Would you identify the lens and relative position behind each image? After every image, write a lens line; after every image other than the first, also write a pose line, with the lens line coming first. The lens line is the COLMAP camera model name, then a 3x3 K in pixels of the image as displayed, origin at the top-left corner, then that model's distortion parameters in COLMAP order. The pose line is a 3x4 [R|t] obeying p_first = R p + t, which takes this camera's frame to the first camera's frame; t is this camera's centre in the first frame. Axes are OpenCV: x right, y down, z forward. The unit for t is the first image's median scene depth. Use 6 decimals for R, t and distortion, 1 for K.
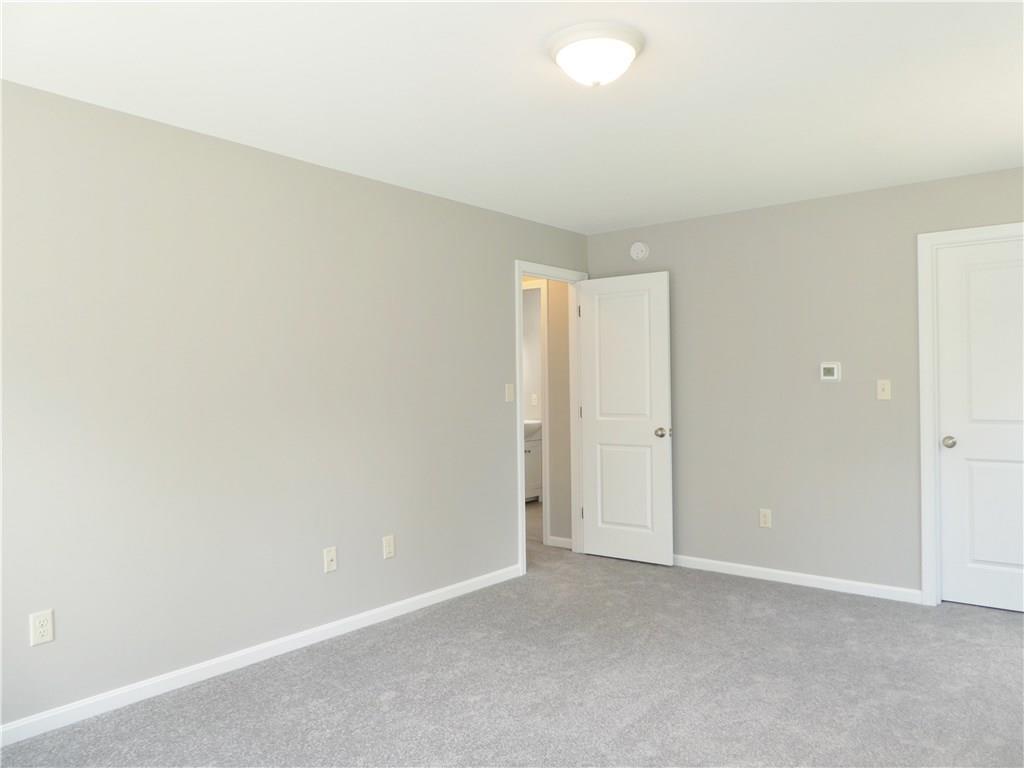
lens RADIAL K [[729.5, 0, 512.0], [0, 729.5, 384.0], [0, 0, 1]] dist [-0.006643, -0.001855]
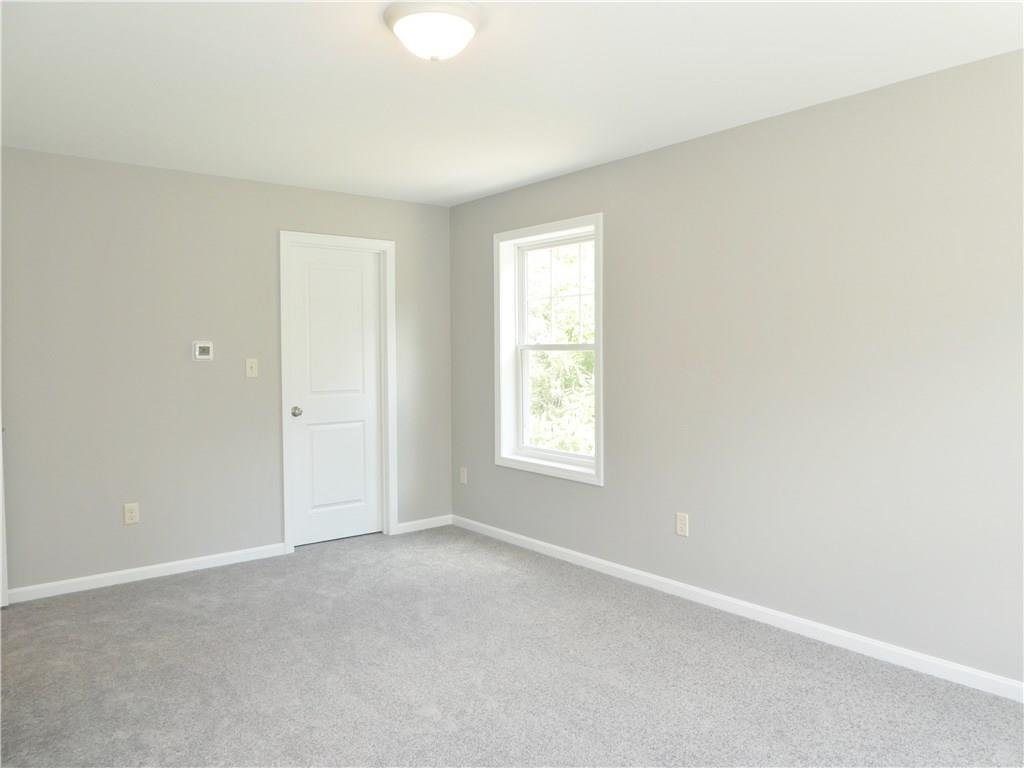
lens RADIAL K [[742.4, 0, 512.0], [0, 742.4, 384.0], [0, 0, 1]] dist [0.004711, 0.003171]
pose [[0.221284, -0.031568, 0.974698, -0.479956], [0.001904, 0.999488, 0.031938, -0.003118], [-0.975207, -0.005212, 0.221231, 0.379433]]
